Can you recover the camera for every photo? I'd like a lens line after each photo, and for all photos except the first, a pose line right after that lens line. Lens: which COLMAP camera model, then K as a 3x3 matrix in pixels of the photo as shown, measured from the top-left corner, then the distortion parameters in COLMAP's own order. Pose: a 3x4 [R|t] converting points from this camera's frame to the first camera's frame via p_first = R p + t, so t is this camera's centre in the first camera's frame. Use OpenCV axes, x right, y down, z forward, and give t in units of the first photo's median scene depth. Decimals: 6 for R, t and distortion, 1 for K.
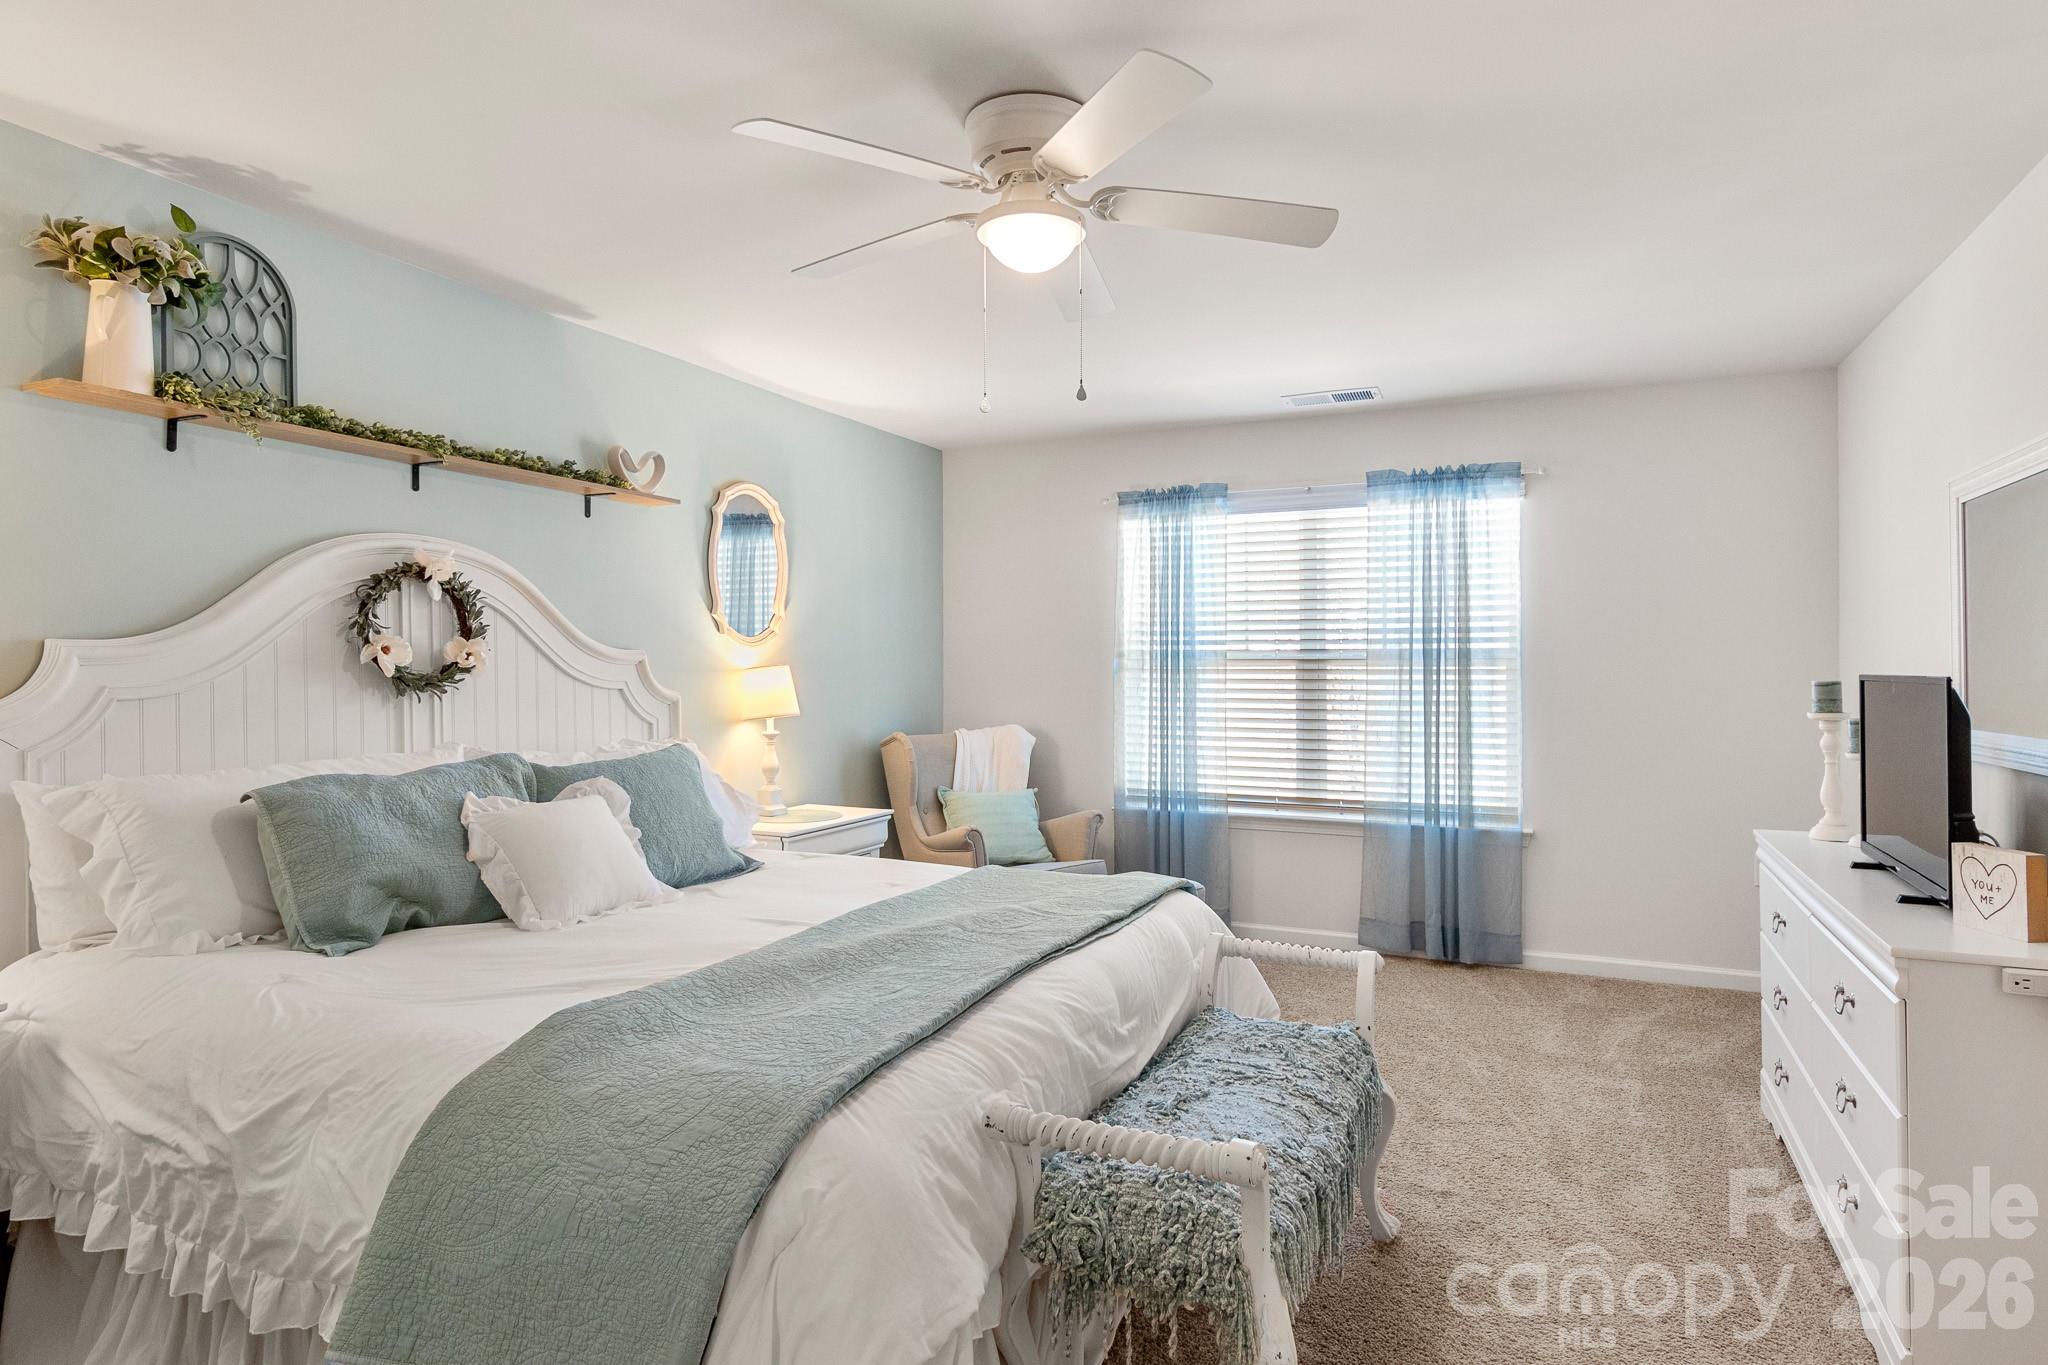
lens RADIAL K [[1120.0, 0, 1029.1], [0, 1120.0, 658.1], [0, 0, 1]] dist [-0.000500, -0.000037]
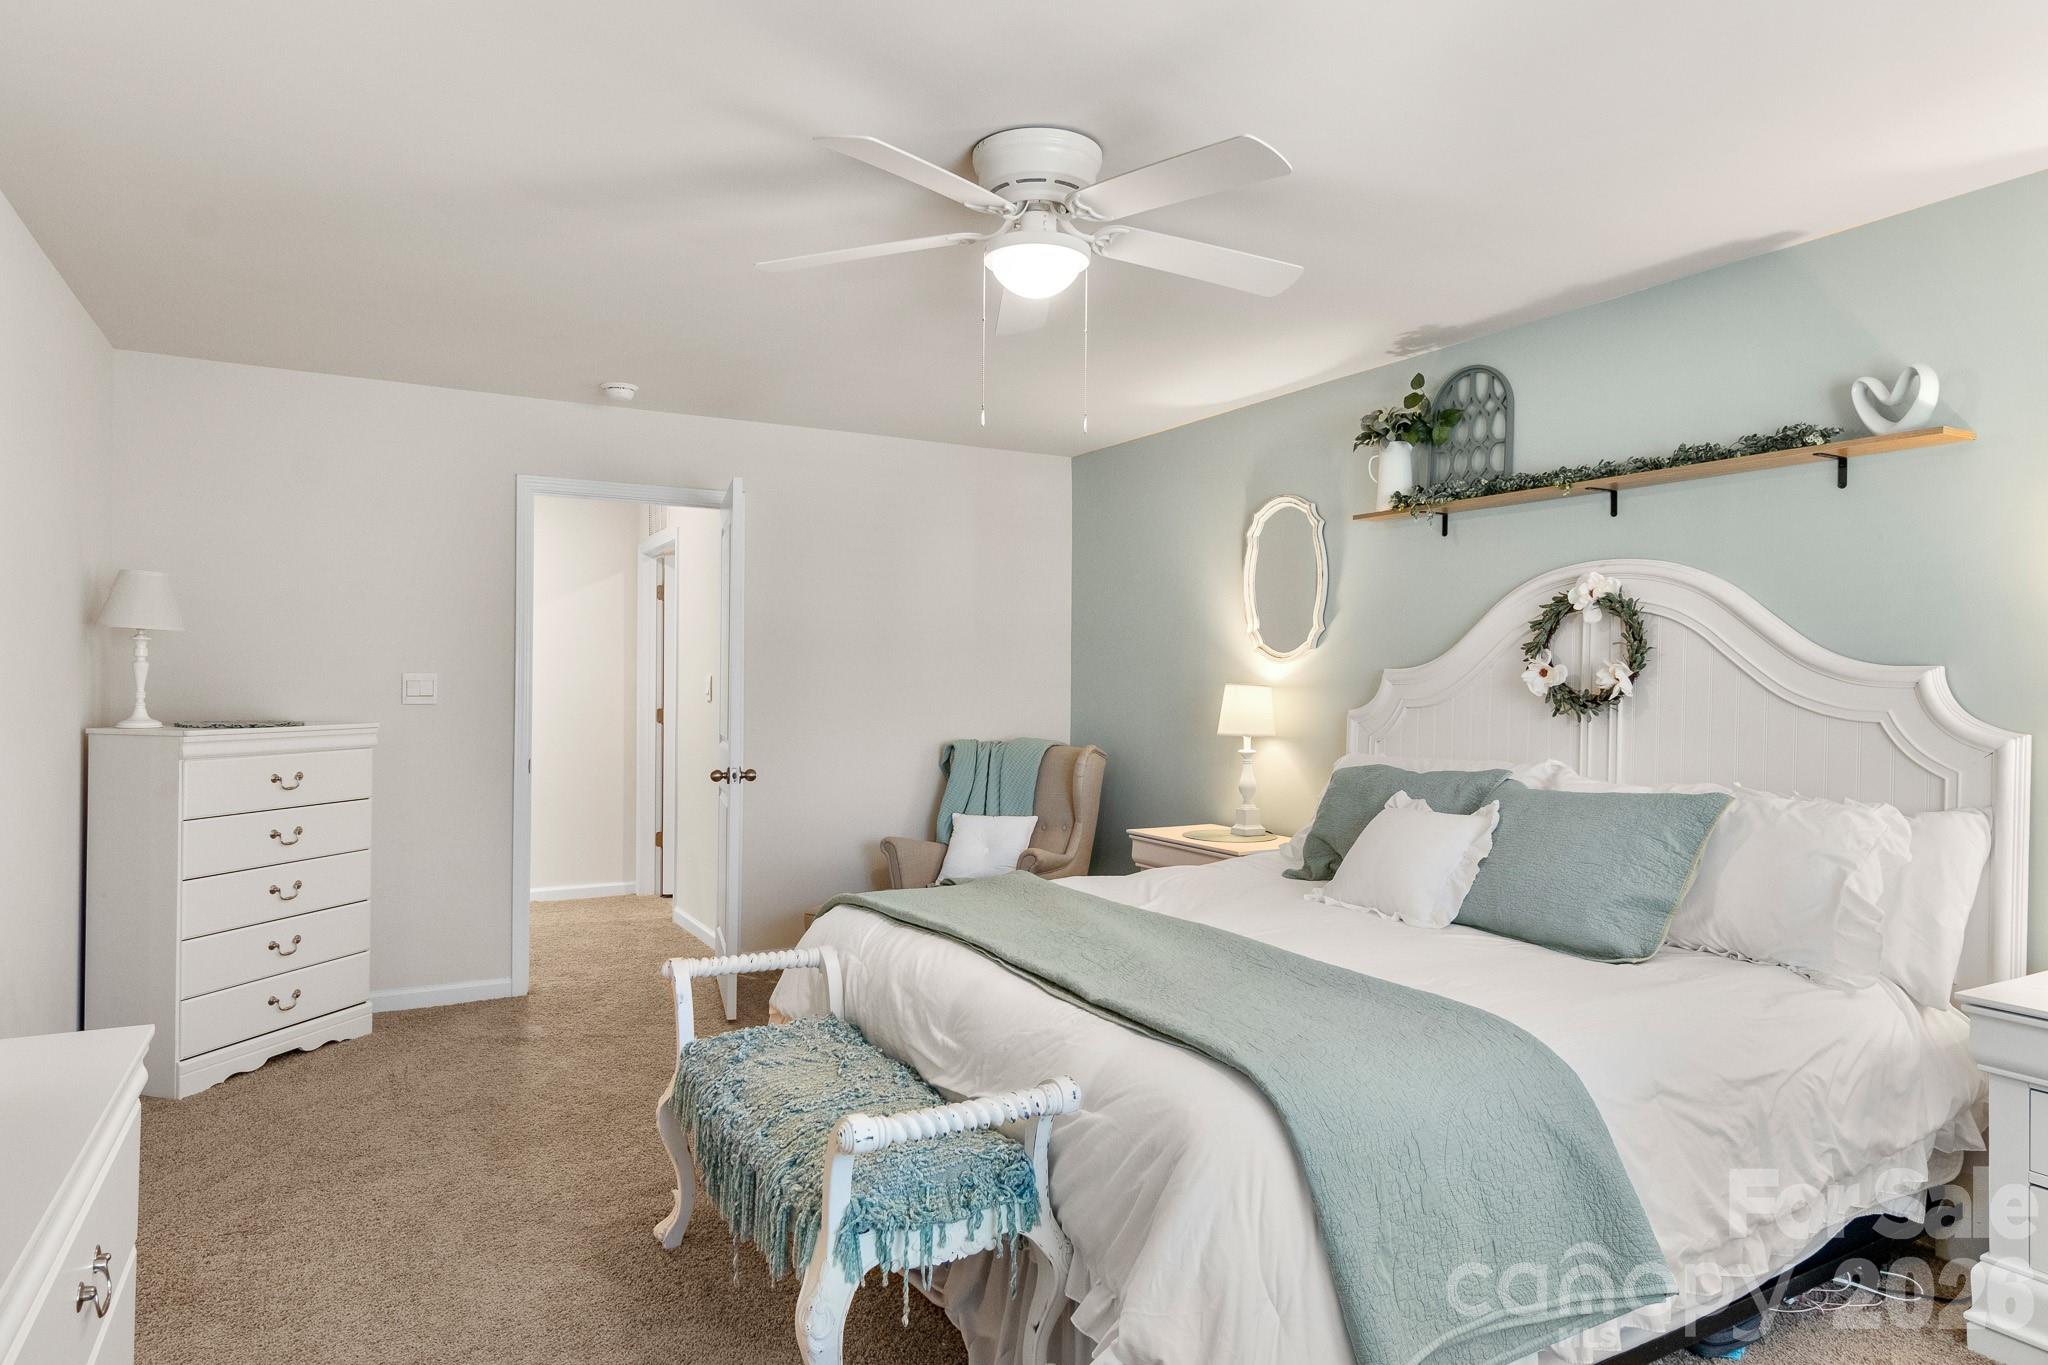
lens RADIAL K [[1269.0, 0, 1021.3], [0, 1269.0, 699.2], [0, 0, 1]] dist [-0.002071, 0.000024]
pose [[-0.596269, 0.004734, -0.802770, 0.780046], [-0.005738, 0.999932, 0.010158, 0.009823], [0.802764, 0.010664, -0.596202, 1.386653]]
